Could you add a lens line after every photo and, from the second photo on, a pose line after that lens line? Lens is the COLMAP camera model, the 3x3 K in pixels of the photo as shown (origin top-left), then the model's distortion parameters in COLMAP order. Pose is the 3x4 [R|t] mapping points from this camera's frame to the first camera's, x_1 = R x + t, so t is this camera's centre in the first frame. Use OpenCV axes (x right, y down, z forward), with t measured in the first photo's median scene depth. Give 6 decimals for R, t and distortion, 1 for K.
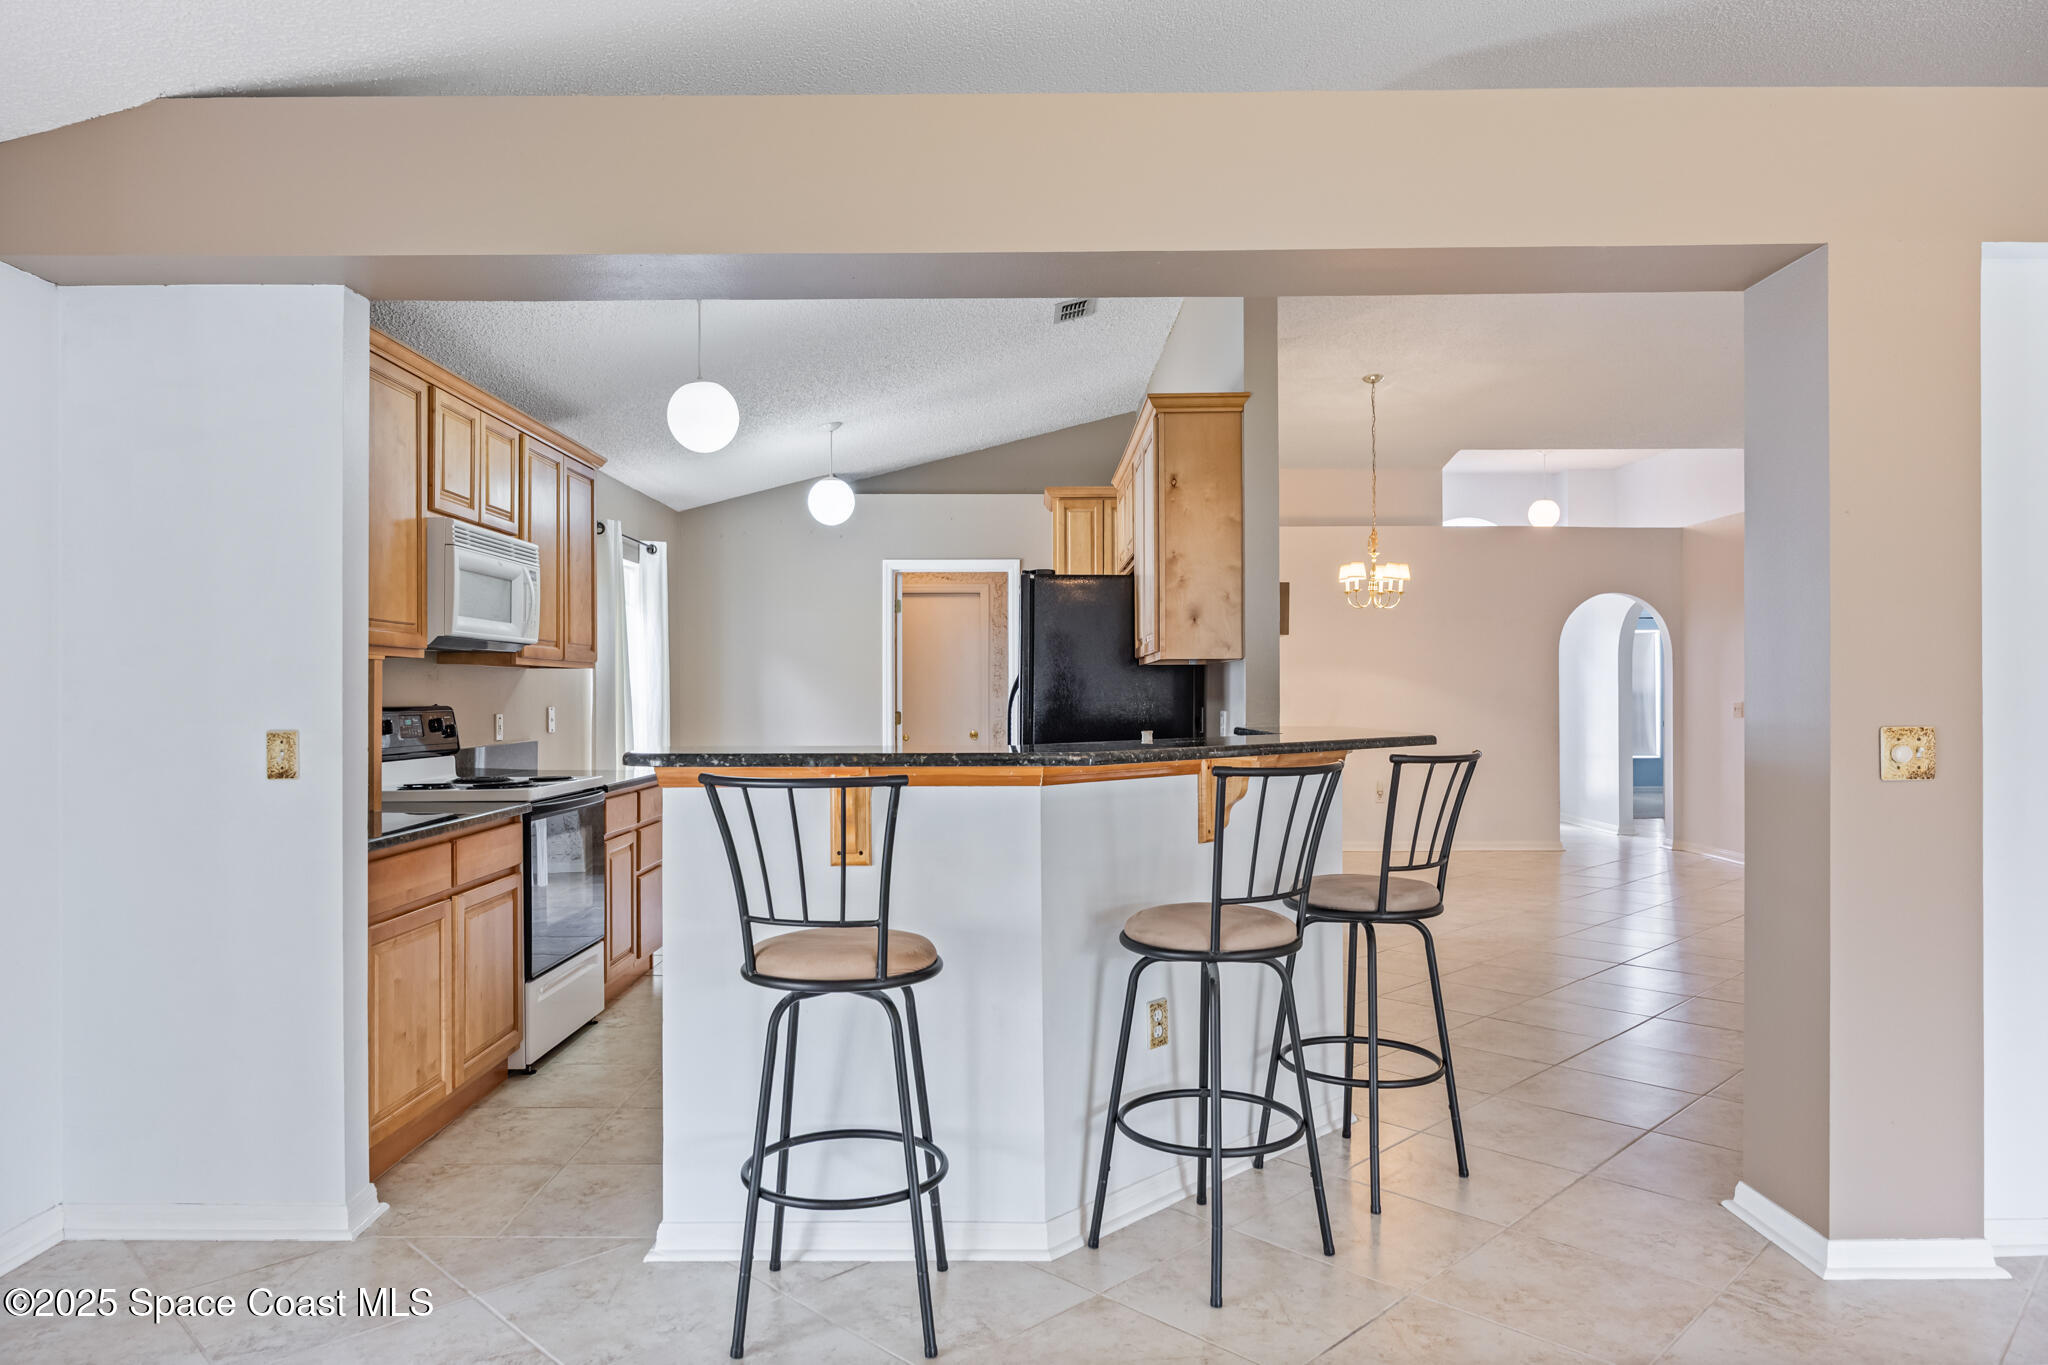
lens RADIAL K [[1306.9, 0, 1008.6], [0, 1306.9, 694.5], [0, 0, 1]] dist [-0.001807, -0.001390]
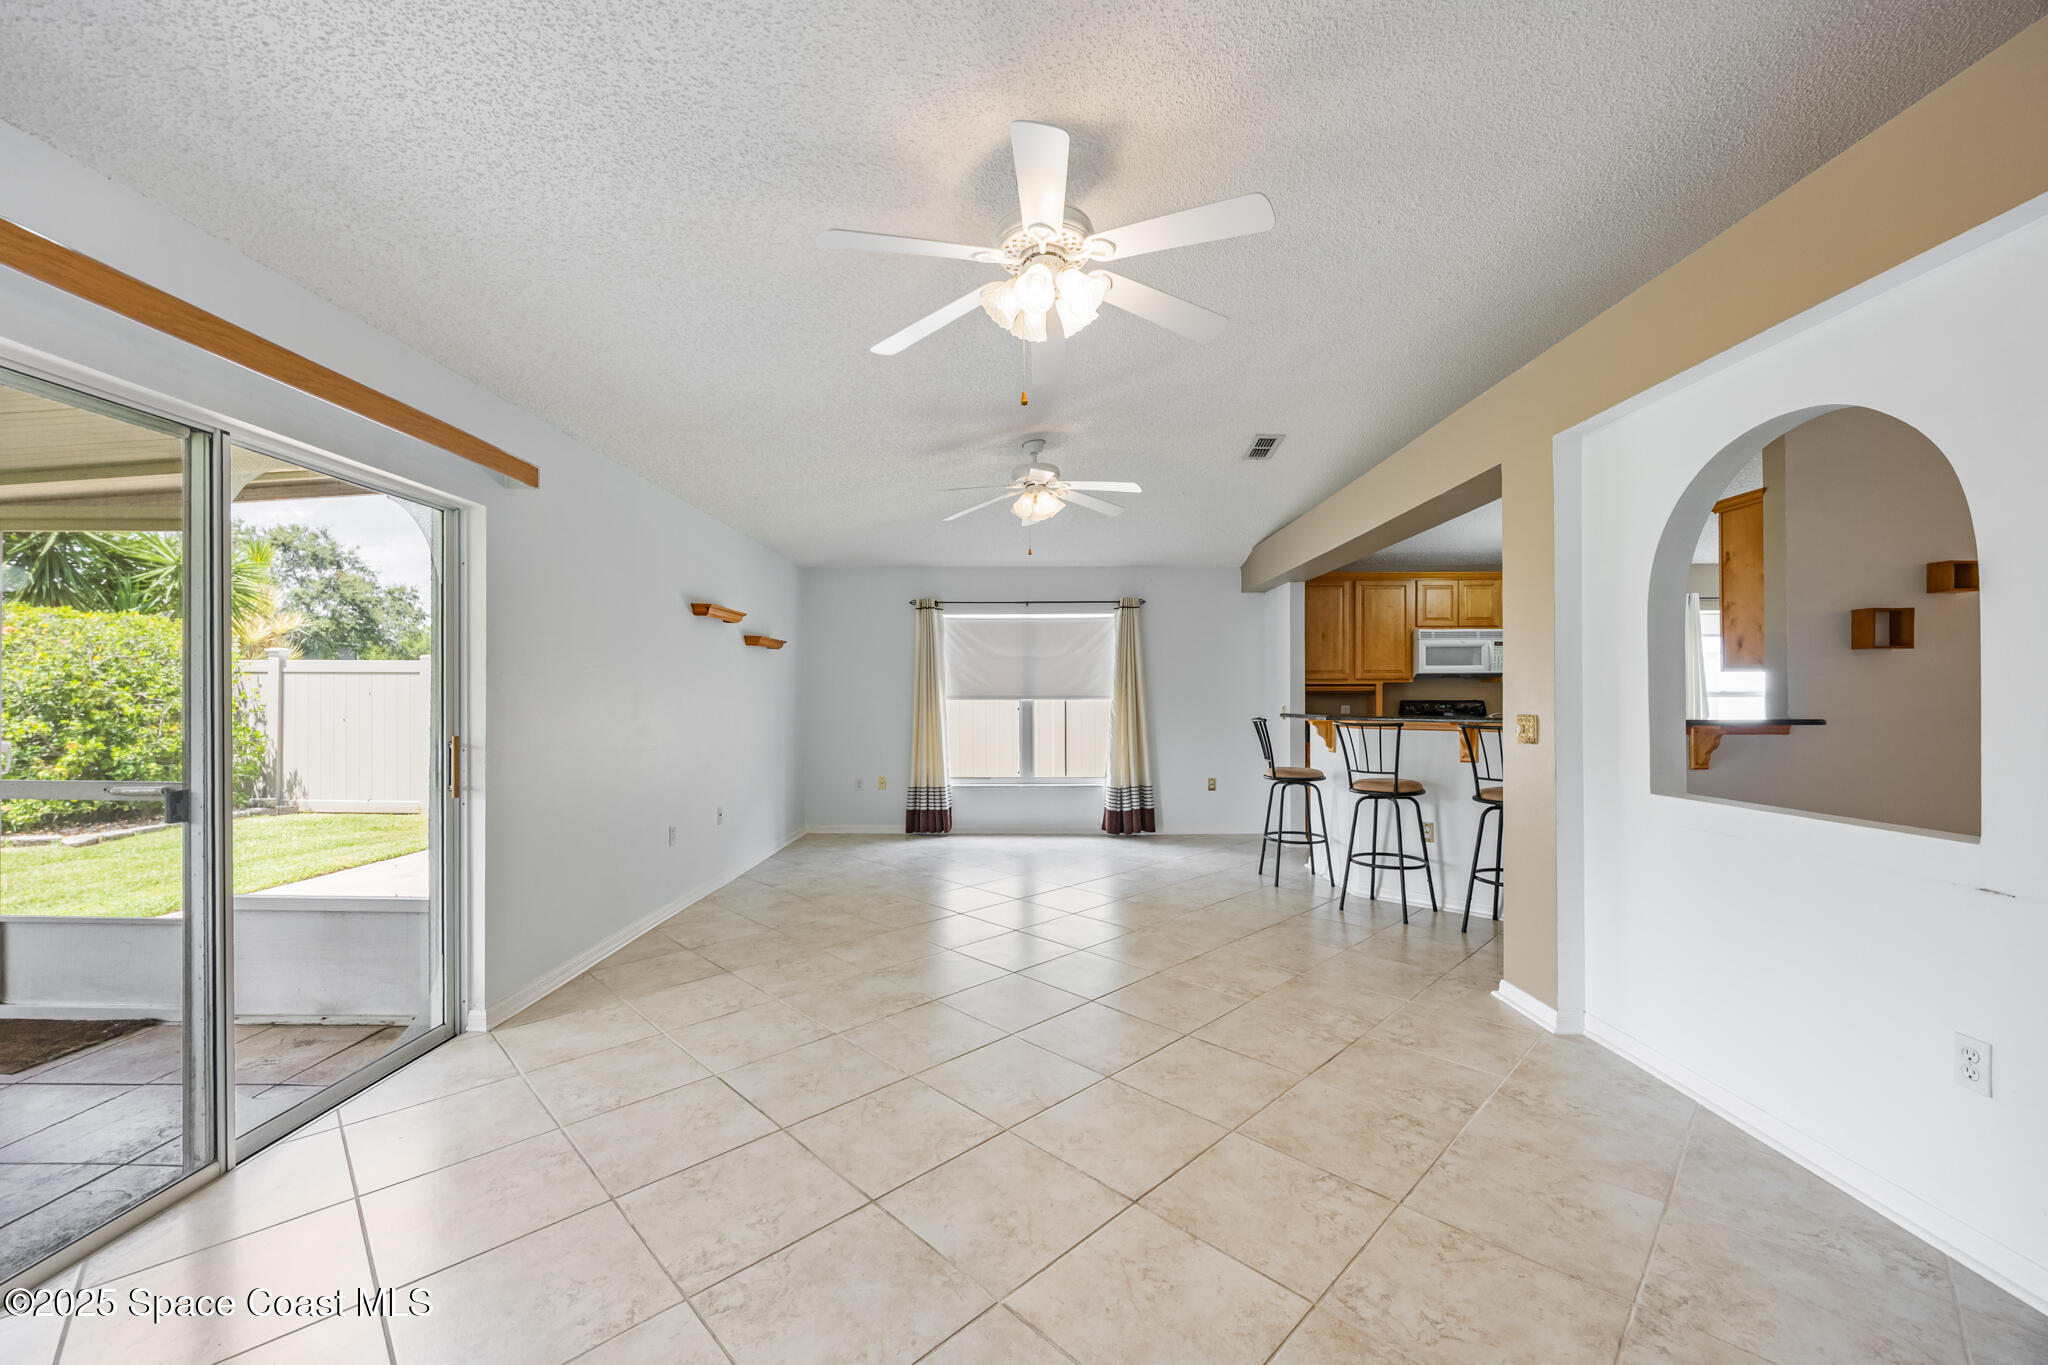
lens RADIAL K [[795.0, 0, 1019.8], [0, 795.0, 689.4], [0, 0, 1]] dist [0.000306, -0.000100]
pose [[-0.013778, -0.004265, -0.999896, 1.073742], [0.004129, 0.999982, -0.004322, -0.005532], [0.999897, -0.004188, -0.013760, 0.178252]]
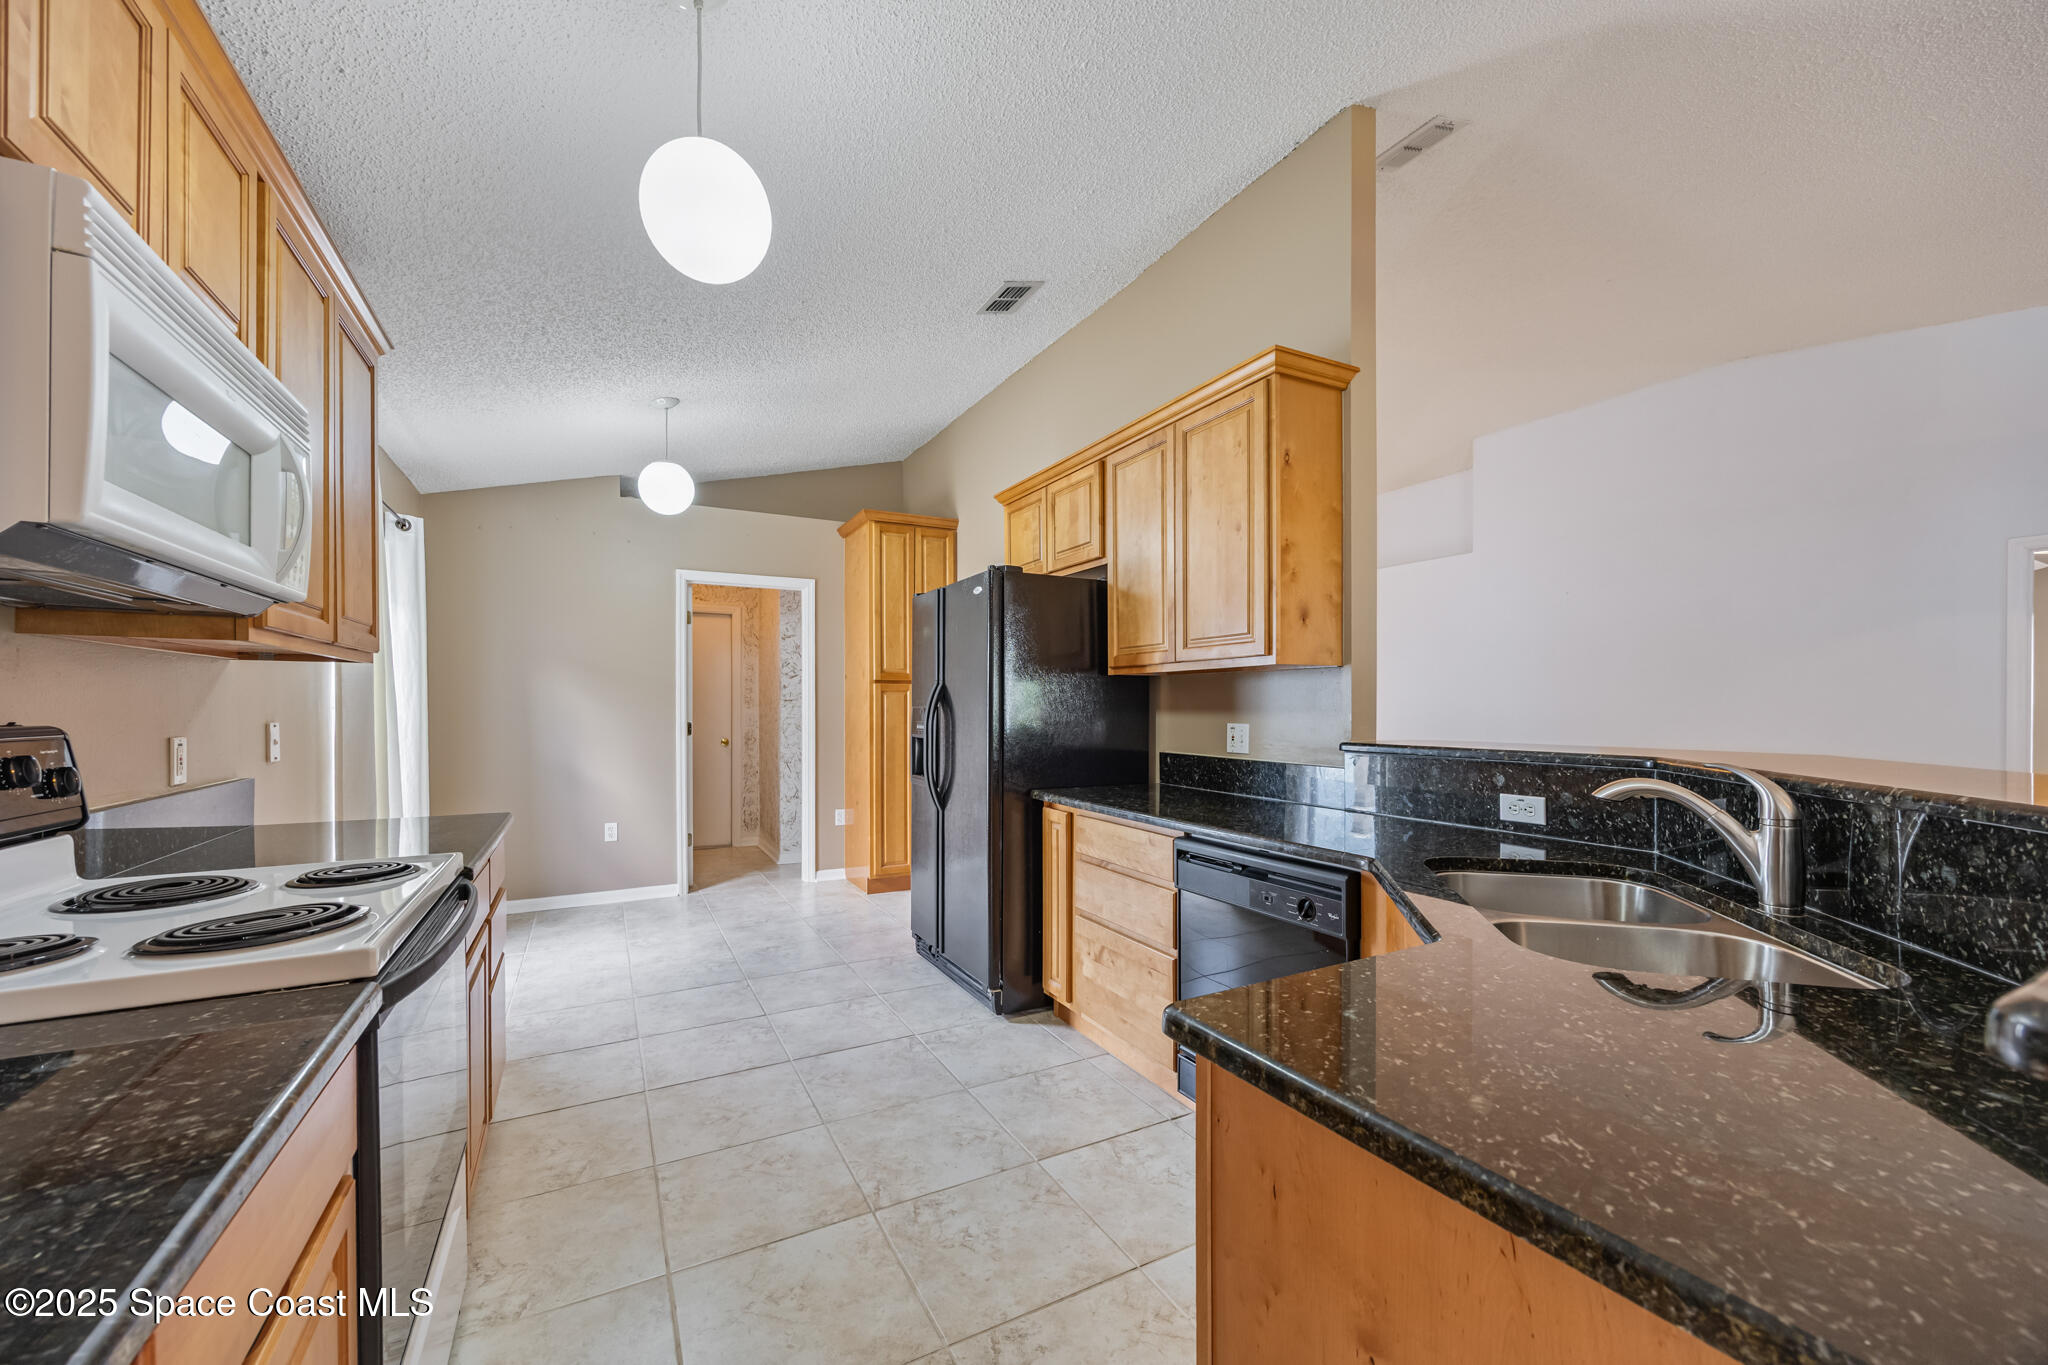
lens RADIAL K [[795.0, 0, 1017.4], [0, 795.0, 710.2], [0, 0, 1]] dist [0.000306, -0.000100]
pose [[0.881369, 0.000513, 0.472428, -0.275258], [-0.002427, 0.999991, 0.003443, 0.001662], [-0.472422, -0.004181, 0.881363, 0.624078]]
